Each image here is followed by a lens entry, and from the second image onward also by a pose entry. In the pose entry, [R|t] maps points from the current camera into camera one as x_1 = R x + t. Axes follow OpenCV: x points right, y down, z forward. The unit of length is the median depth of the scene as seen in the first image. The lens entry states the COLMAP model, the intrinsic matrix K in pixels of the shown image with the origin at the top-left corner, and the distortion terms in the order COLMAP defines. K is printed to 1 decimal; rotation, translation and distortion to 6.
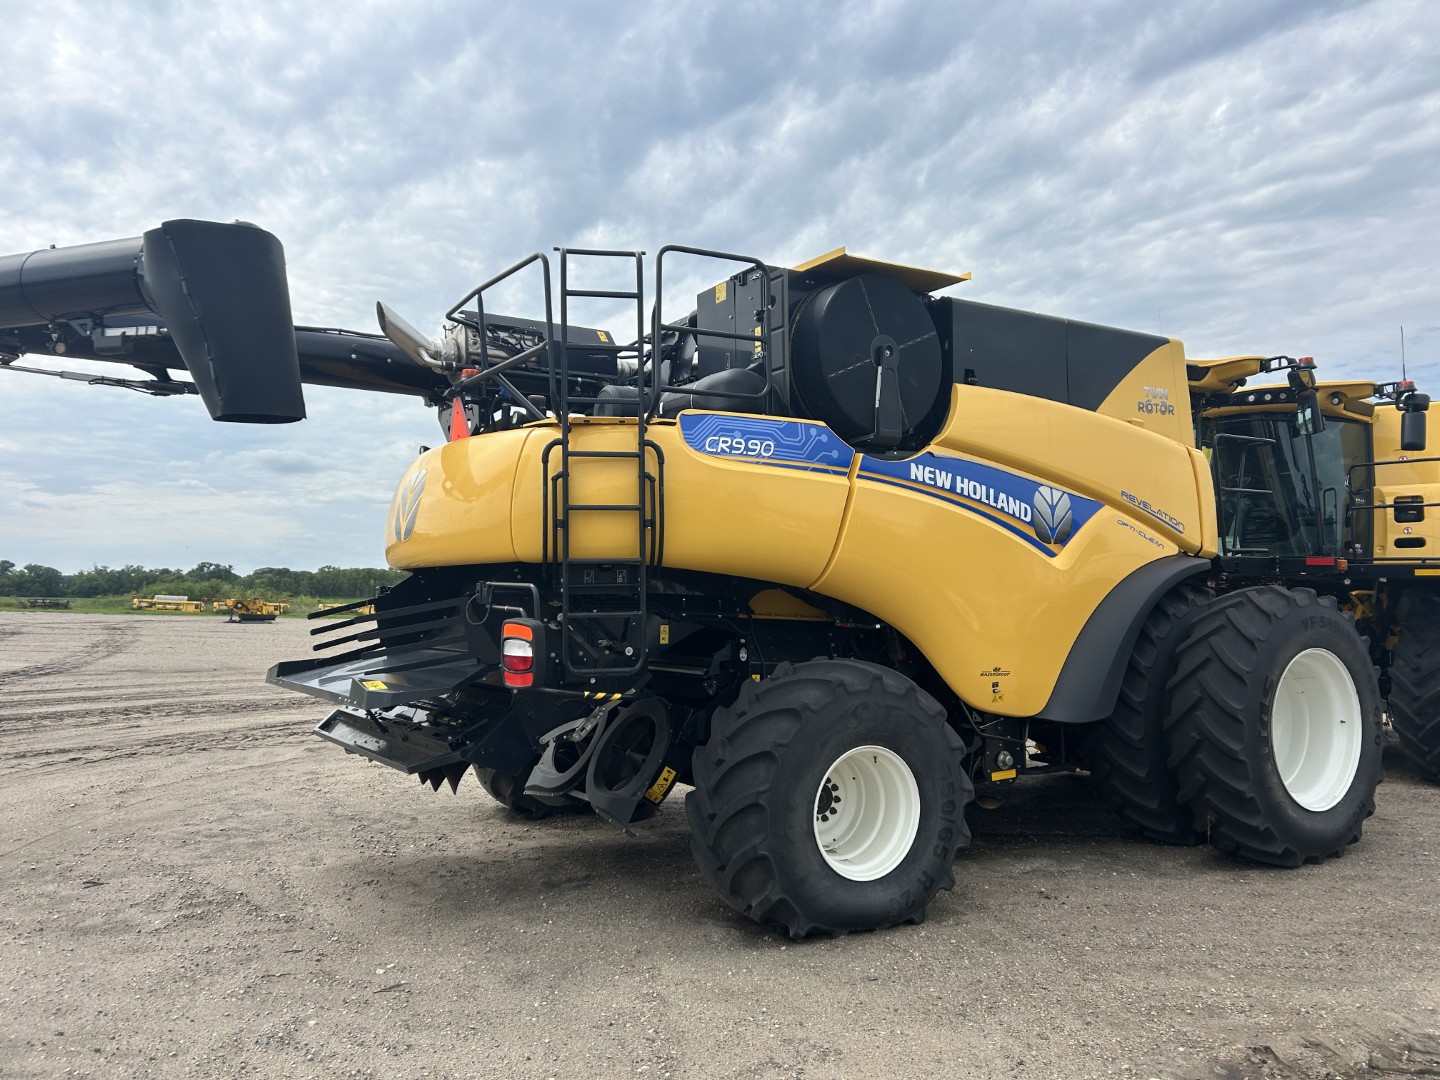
lens RADIAL K [[1085.8, 0, 712.0], [0, 1085.8, 518.6], [0, 0, 1]] dist [0.084599, -0.121248]
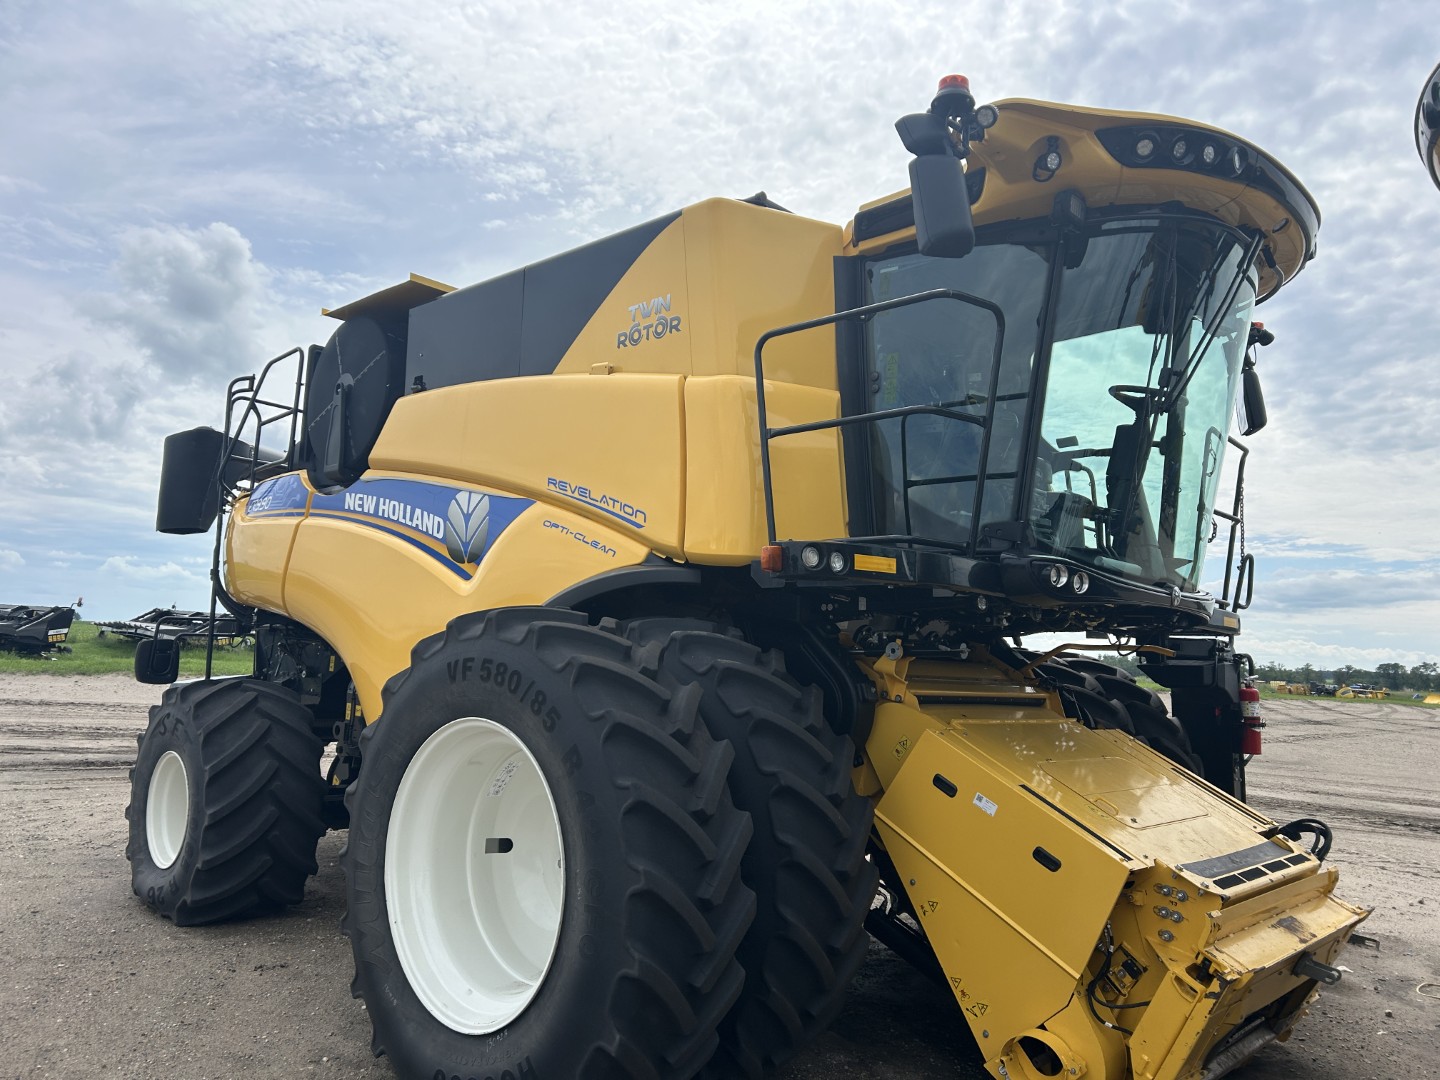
lens RADIAL K [[1085.8, 0, 712.0], [0, 1085.8, 518.6], [0, 0, 1]] dist [0.084599, -0.121248]
pose [[0.246454, -0.117692, -0.961982, 1.186707], [0.021359, 0.993017, -0.116017, 0.091596], [0.968919, 0.008046, 0.247247, 1.052766]]
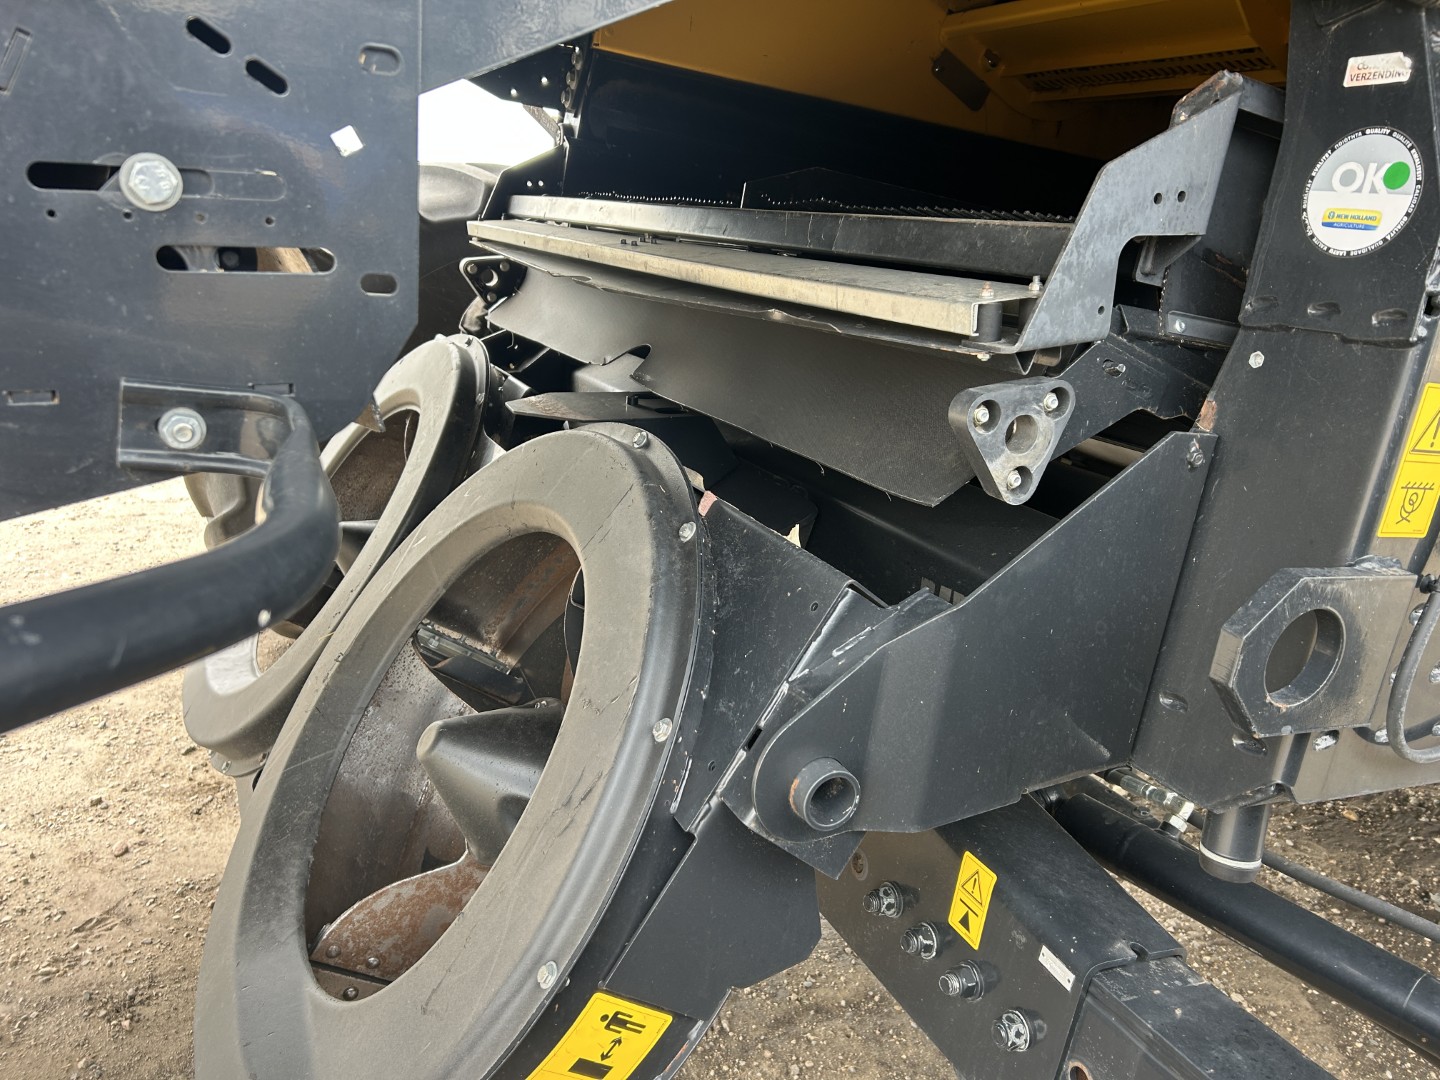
lens RADIAL K [[1085.8, 0, 712.0], [0, 1085.8, 518.6], [0, 0, 1]] dist [0.084599, -0.121248]
pose [[0.987274, 0.128317, -0.093945, -0.022126], [-0.091343, 0.941113, 0.325519, 0.122310], [0.130183, -0.312796, 0.940857, 0.849741]]
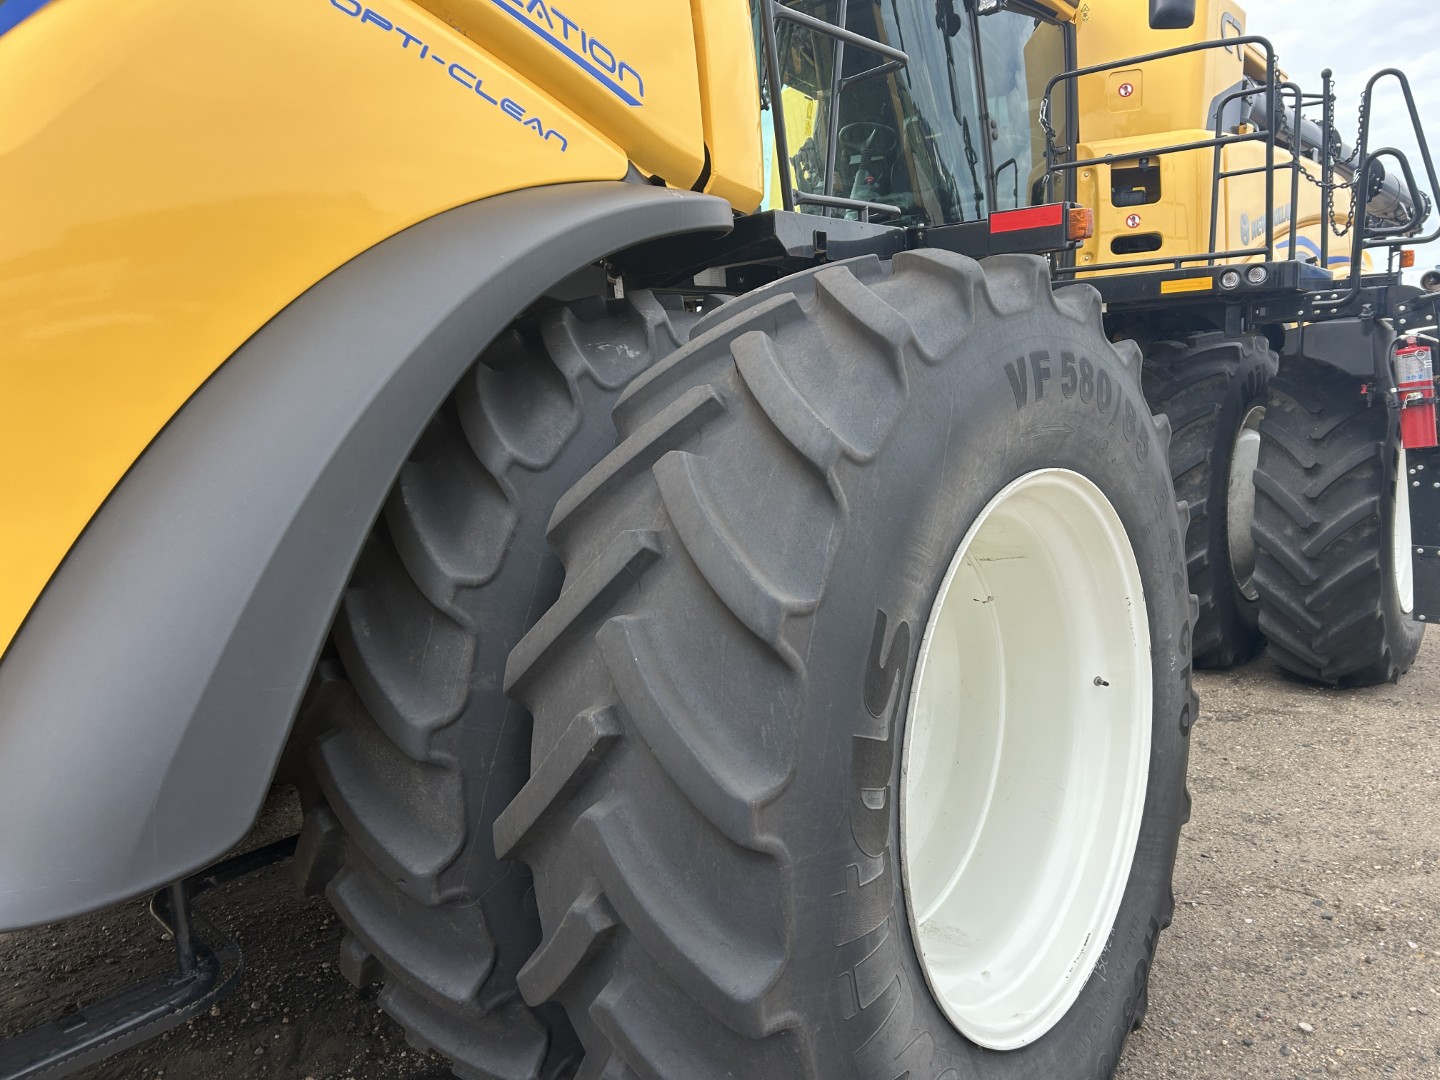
lens RADIAL K [[1085.8, 0, 712.0], [0, 1085.8, 518.6], [0, 0, 1]] dist [0.084599, -0.121248]
pose [[0.956966, -0.081680, 0.278467, 0.420520], [0.032797, 0.983865, 0.175880, 0.084934], [-0.288340, -0.159179, 0.944204, 0.822018]]
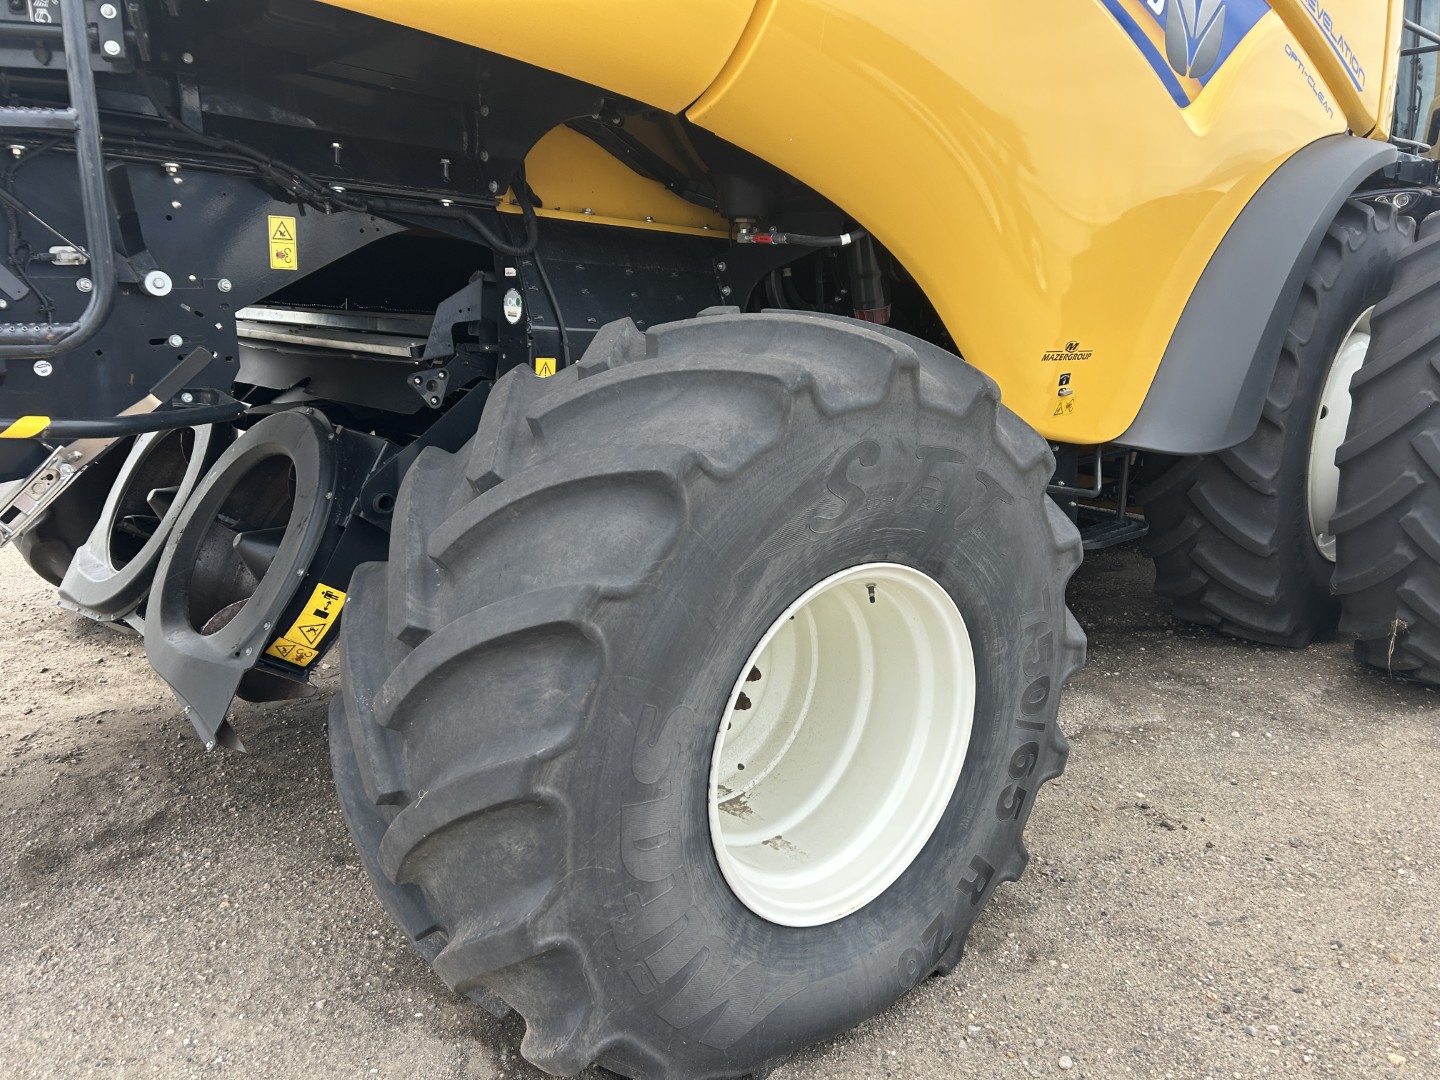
lens RADIAL K [[1085.8, 0, 712.0], [0, 1085.8, 518.6], [0, 0, 1]] dist [0.084599, -0.121248]
pose [[0.986834, -0.018060, 0.160725, 0.034180], [-0.028025, 0.959621, 0.279898, 0.083302], [-0.159290, -0.280717, 0.946480, 0.572582]]
